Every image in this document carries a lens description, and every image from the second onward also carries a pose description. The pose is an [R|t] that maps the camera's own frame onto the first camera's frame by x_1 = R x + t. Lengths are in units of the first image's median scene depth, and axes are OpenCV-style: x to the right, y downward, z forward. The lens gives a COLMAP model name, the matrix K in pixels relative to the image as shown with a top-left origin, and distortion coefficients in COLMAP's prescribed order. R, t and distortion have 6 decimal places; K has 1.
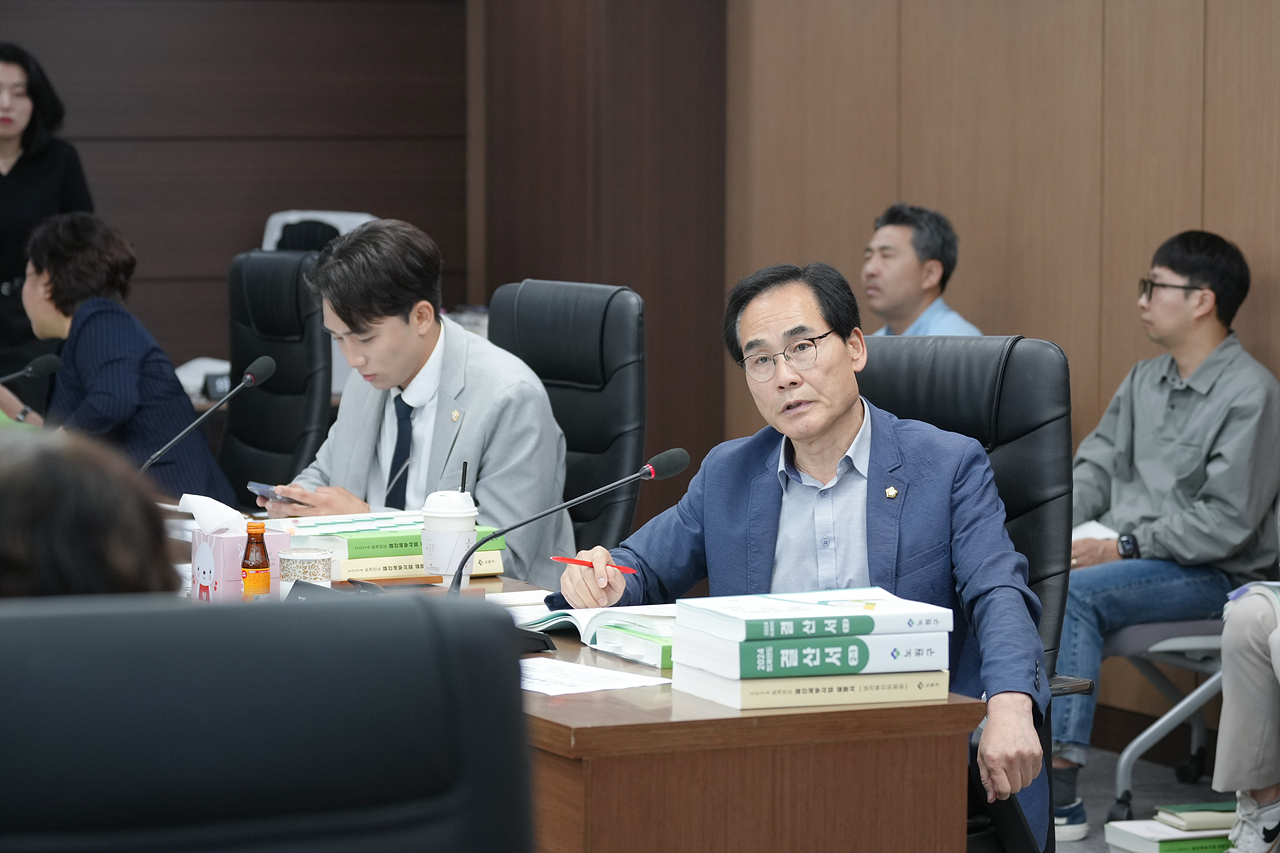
lens RADIAL K [[3824.2, 0, 640.0], [0, 3824.2, 426.5], [0, 0, 1]] dist [-0.755460, -0.231450]
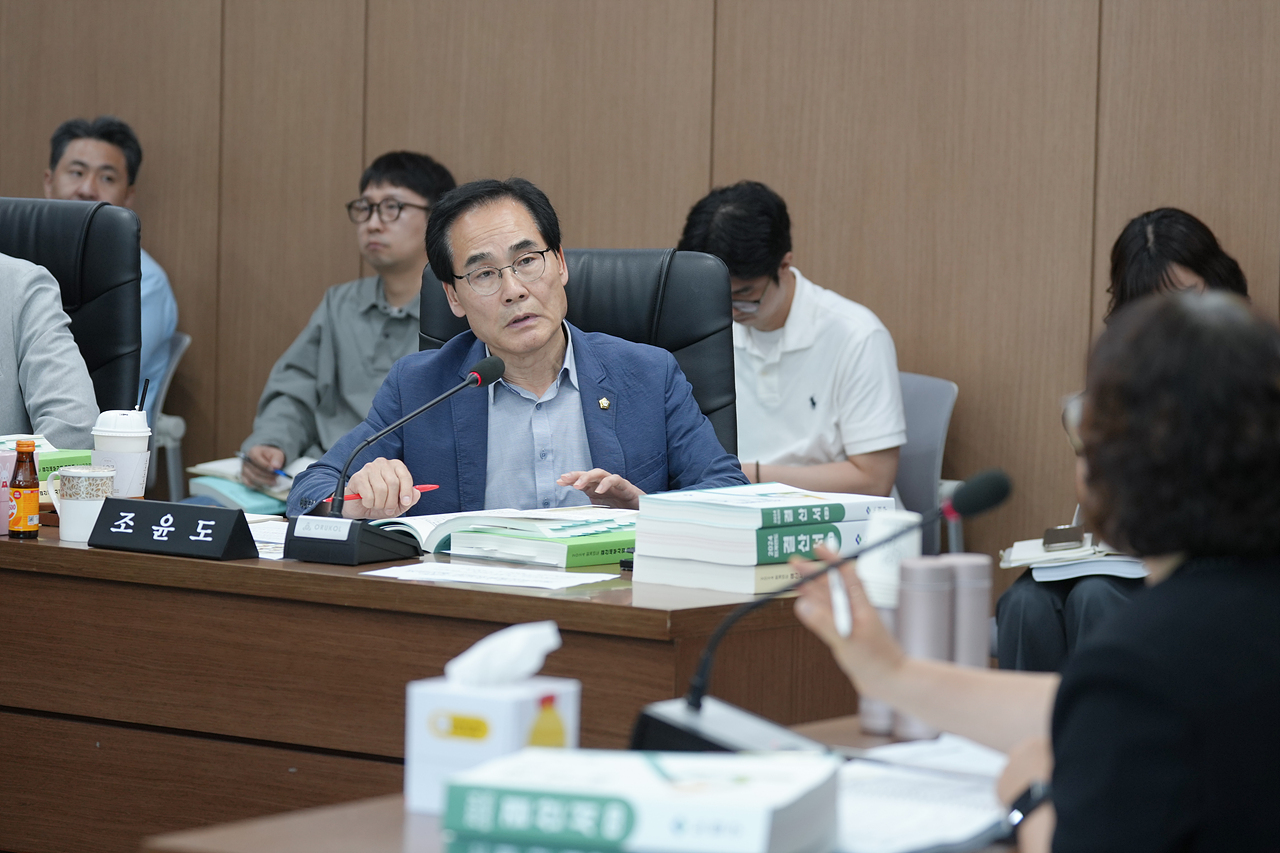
lens RADIAL K [[4831.2, 0, 640.0], [0, 4831.2, 426.5], [0, 0, 1]] dist [0.188908, -1.347100]
pose [[0.877407, -0.011735, 0.479603, -0.551408], [0.010692, 0.999931, 0.004907, 0.017448], [-0.479627, 0.000822, 0.877472, -0.146479]]
